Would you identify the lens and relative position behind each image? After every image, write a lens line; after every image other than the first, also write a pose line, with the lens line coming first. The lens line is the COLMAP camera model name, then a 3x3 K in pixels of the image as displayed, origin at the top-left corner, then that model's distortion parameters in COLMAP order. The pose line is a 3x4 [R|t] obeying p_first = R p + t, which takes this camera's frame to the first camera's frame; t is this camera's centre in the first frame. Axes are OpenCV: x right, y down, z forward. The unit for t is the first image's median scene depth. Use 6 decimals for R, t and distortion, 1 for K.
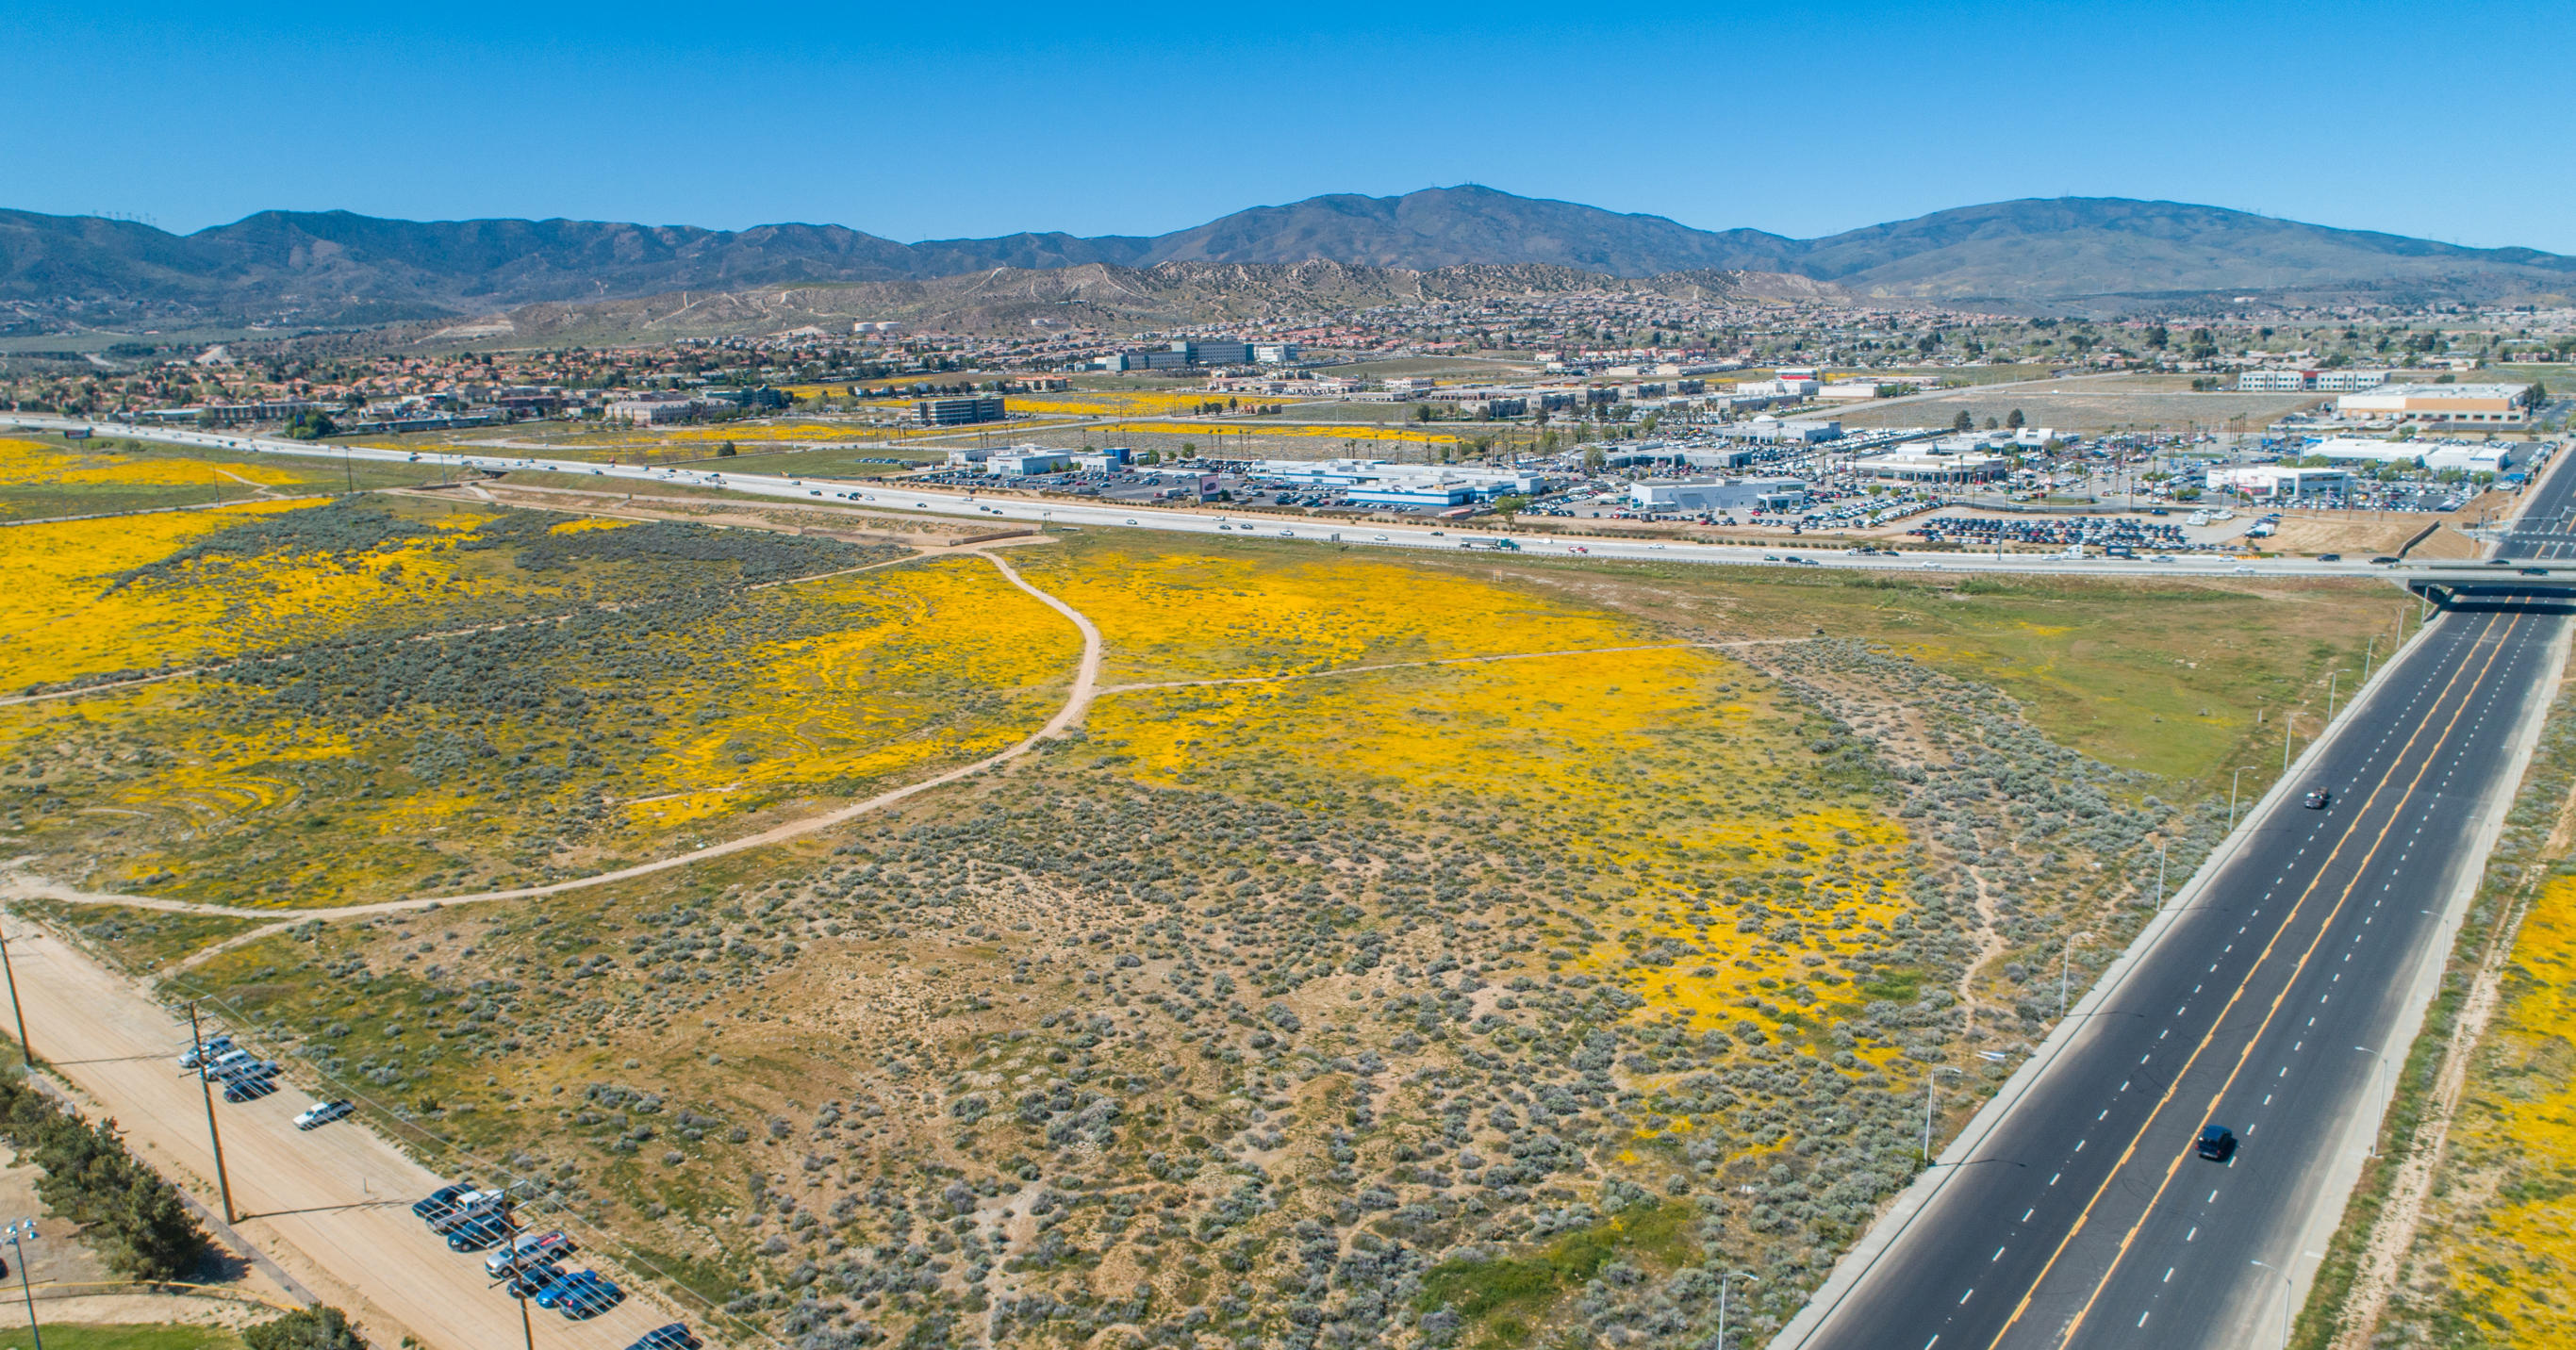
lens RADIAL K [[1725.5, 0, 1287.2], [0, 1725.5, 692.8], [0, 0, 1]] dist [-0.022826, 0.005372]
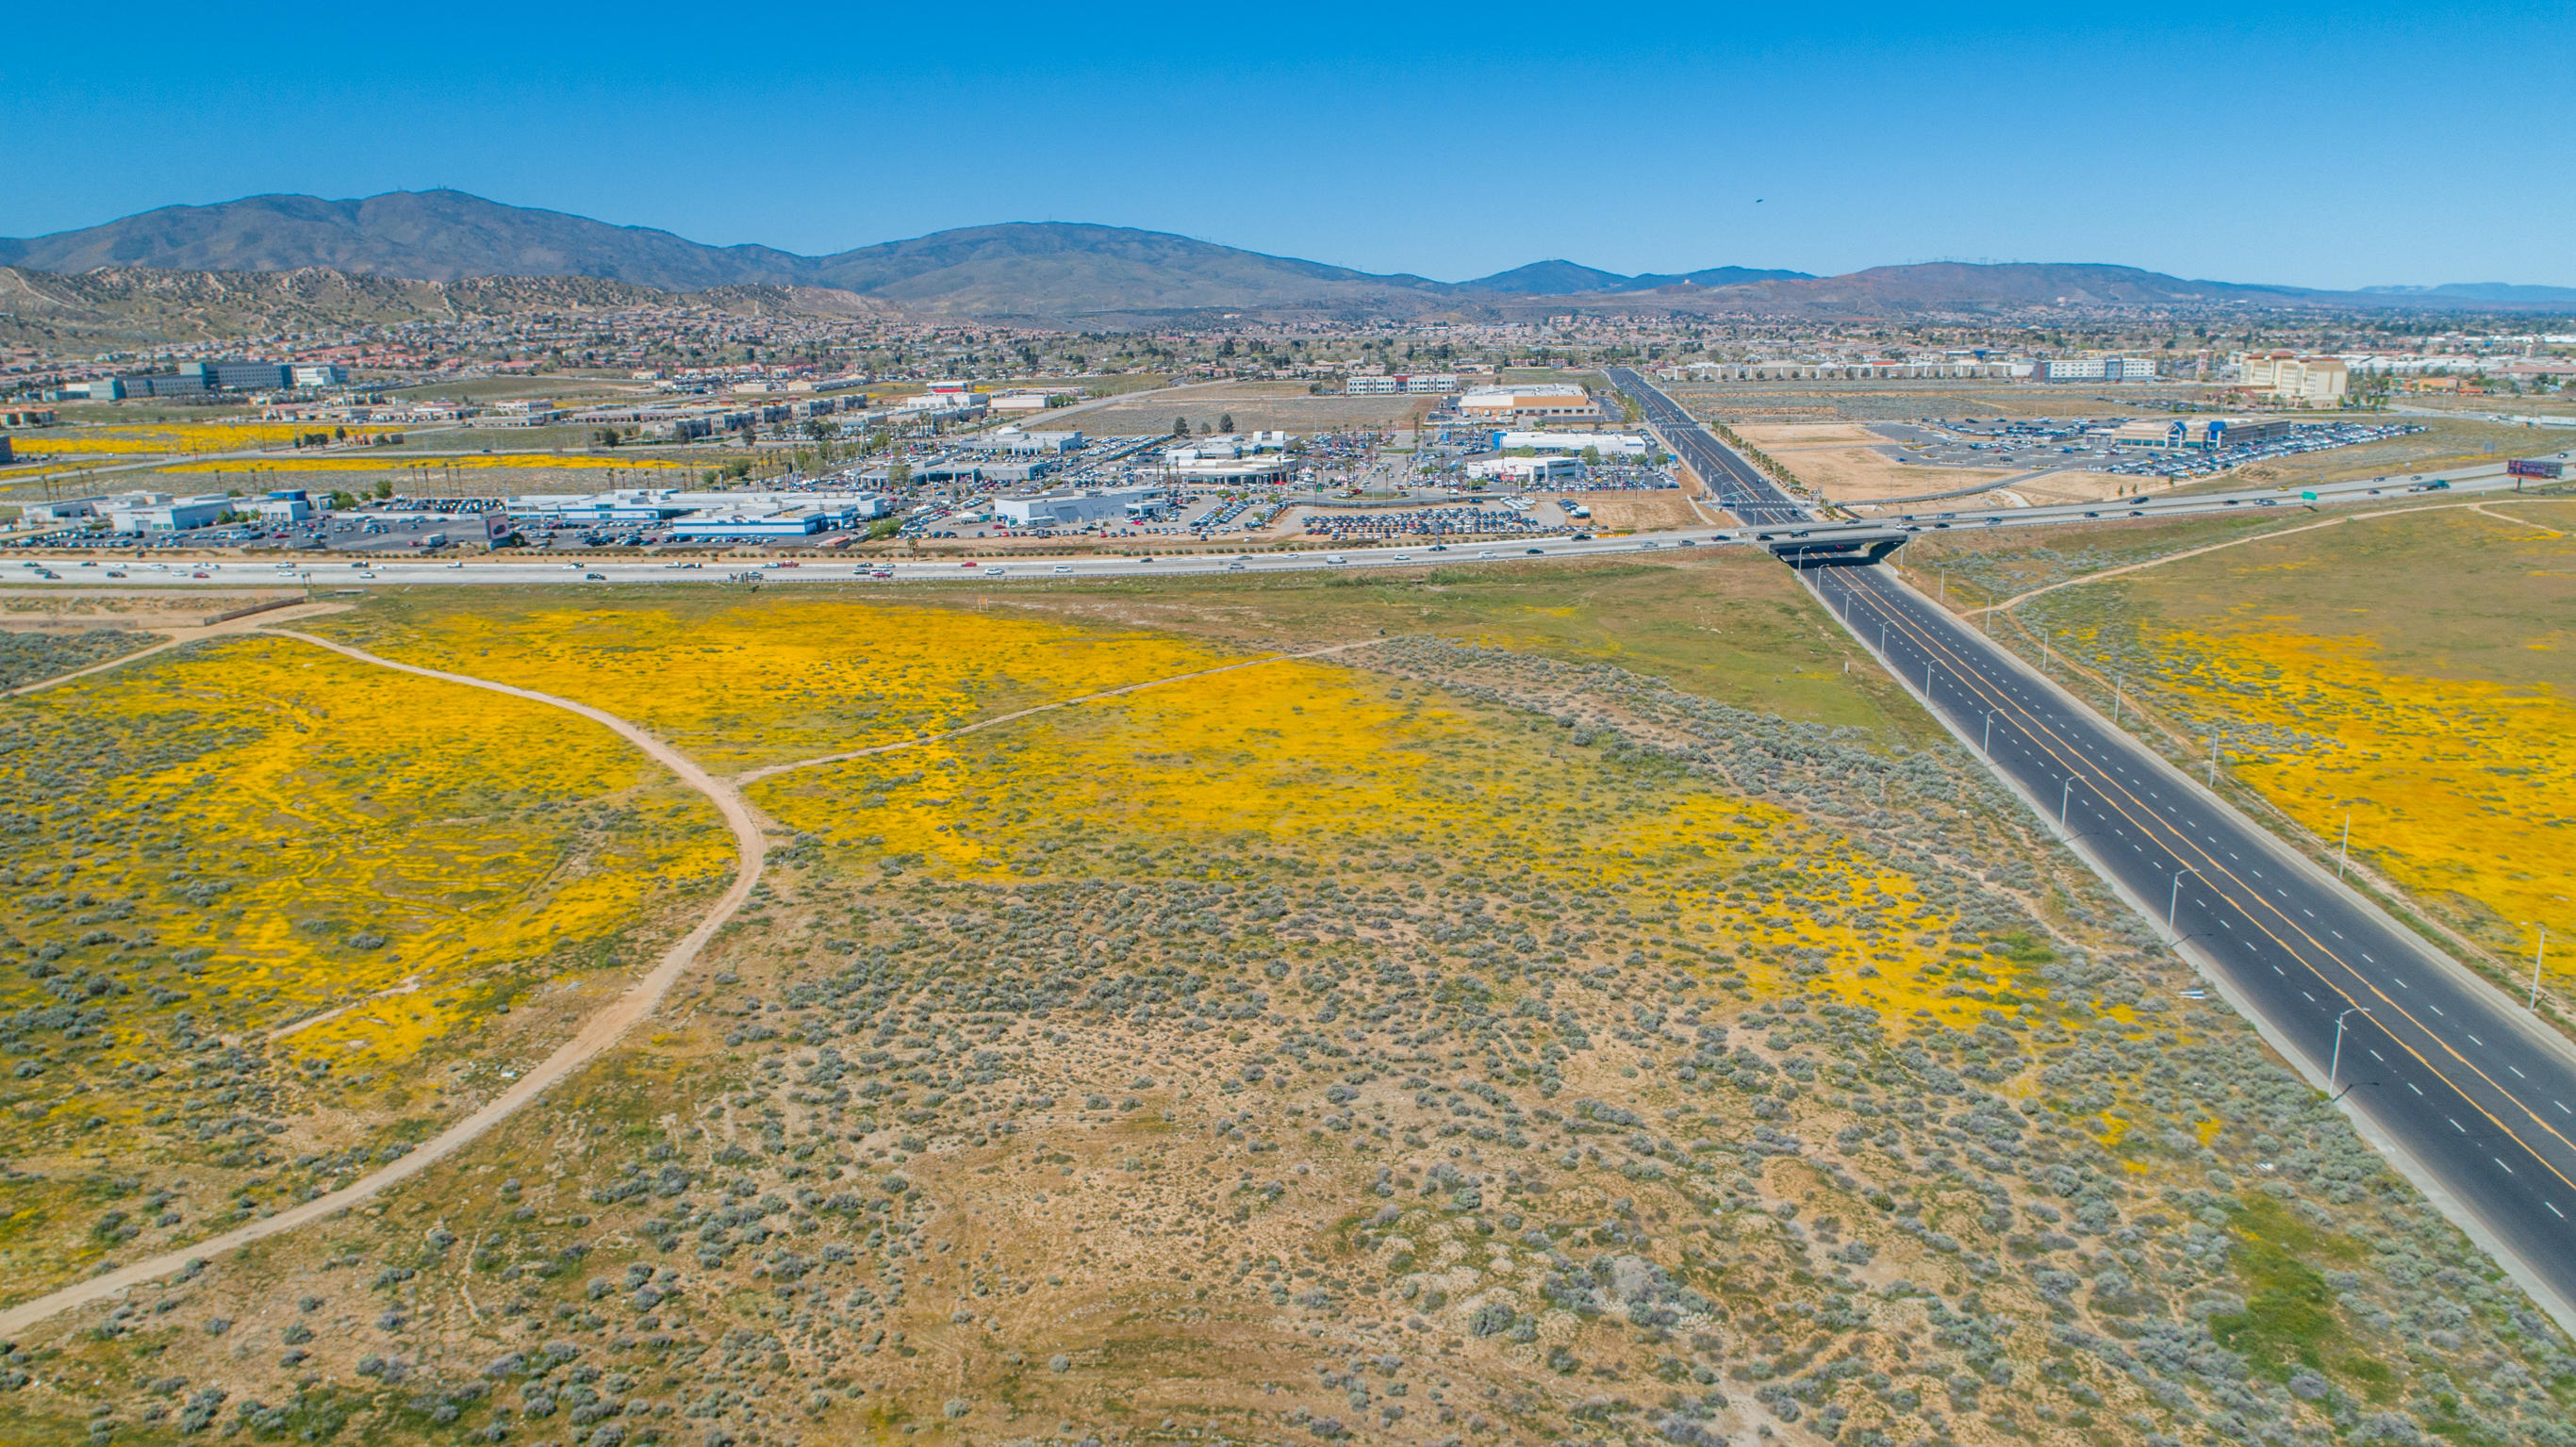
lens RADIAL K [[1717.9, 0, 1288.1], [0, 1717.9, 720.7], [0, 0, 1]] dist [-0.025155, 0.013782]
pose [[0.849644, -0.114345, 0.514812, -0.396790], [0.110780, 0.993128, 0.037754, -0.041312], [-0.515591, 0.024954, 0.856472, 0.242209]]
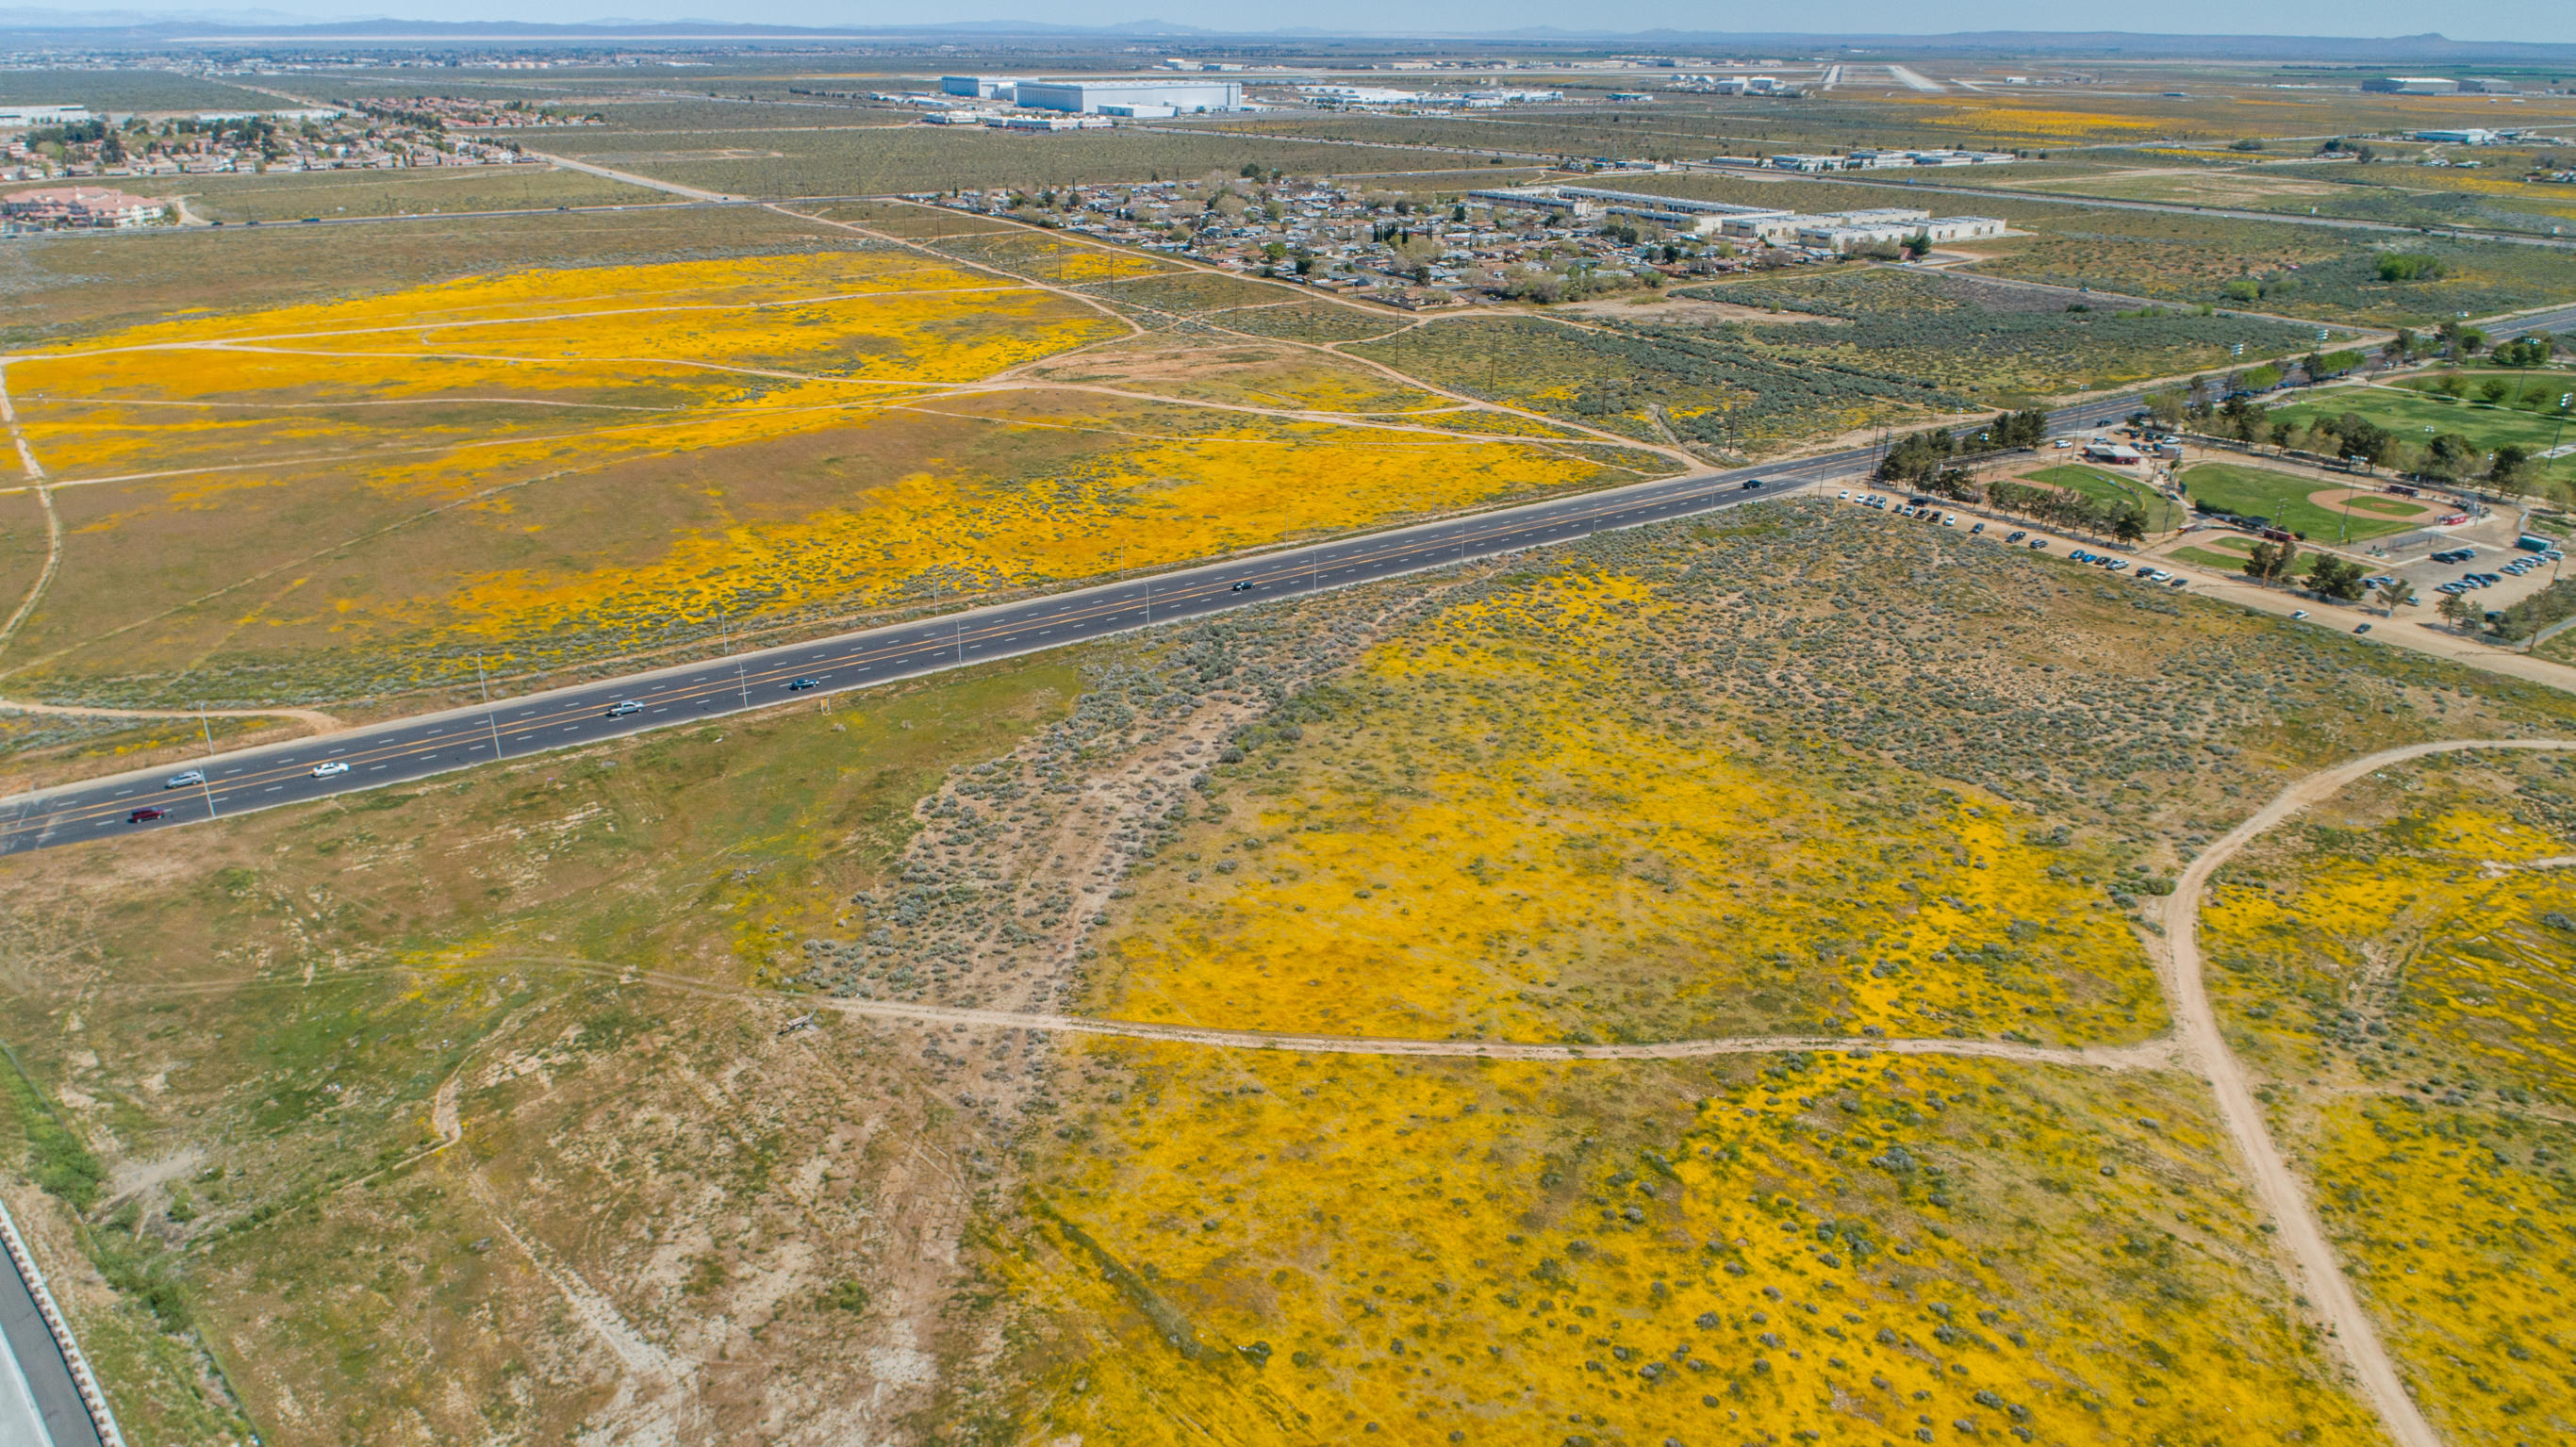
lens RADIAL K [[1717.9, 0, 1286.8], [0, 1717.9, 719.3], [0, 0, 1]] dist [-0.025155, 0.013782]
pose [[-0.960439, -0.089770, 0.263626, 0.053862], [0.073204, 0.831954, 0.549994, -0.584685], [-0.268697, 0.547534, -0.792469, 1.980900]]
